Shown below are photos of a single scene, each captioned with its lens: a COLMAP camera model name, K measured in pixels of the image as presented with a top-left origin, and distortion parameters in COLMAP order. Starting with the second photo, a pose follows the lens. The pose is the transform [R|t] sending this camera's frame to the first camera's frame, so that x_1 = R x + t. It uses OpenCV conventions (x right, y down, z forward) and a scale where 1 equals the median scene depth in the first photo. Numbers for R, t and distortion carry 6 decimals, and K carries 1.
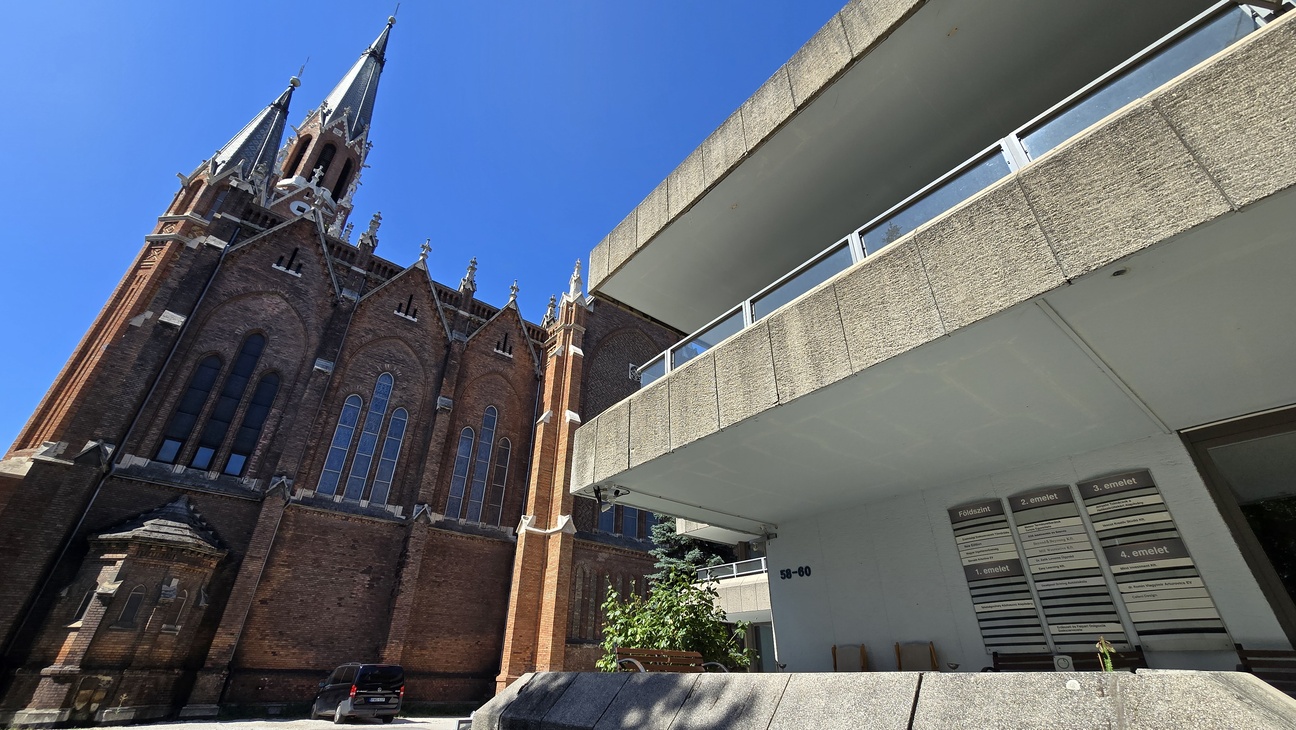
lens RADIAL K [[530.1, 0, 648.0], [0, 530.1, 369.5], [0, 0, 1]] dist [-0.001153, -0.000239]
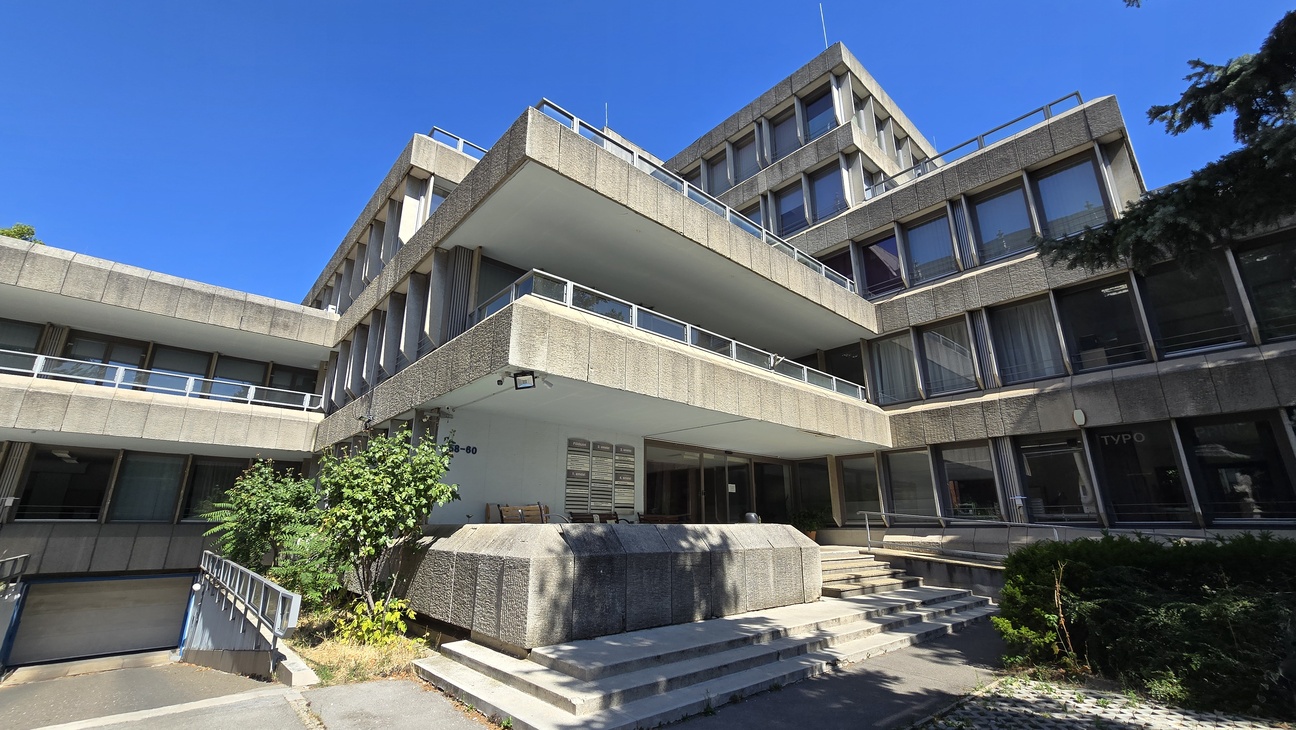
lens RADIAL K [[530.1, 0, 640.9], [0, 530.1, 375.0], [0, 0, 1]] dist [-0.001153, -0.000239]
pose [[-0.056106, 0.258101, 0.964487, -1.386771], [-0.508535, 0.823928, -0.250069, 0.460665], [-0.859211, -0.504506, 0.085026, 0.839784]]
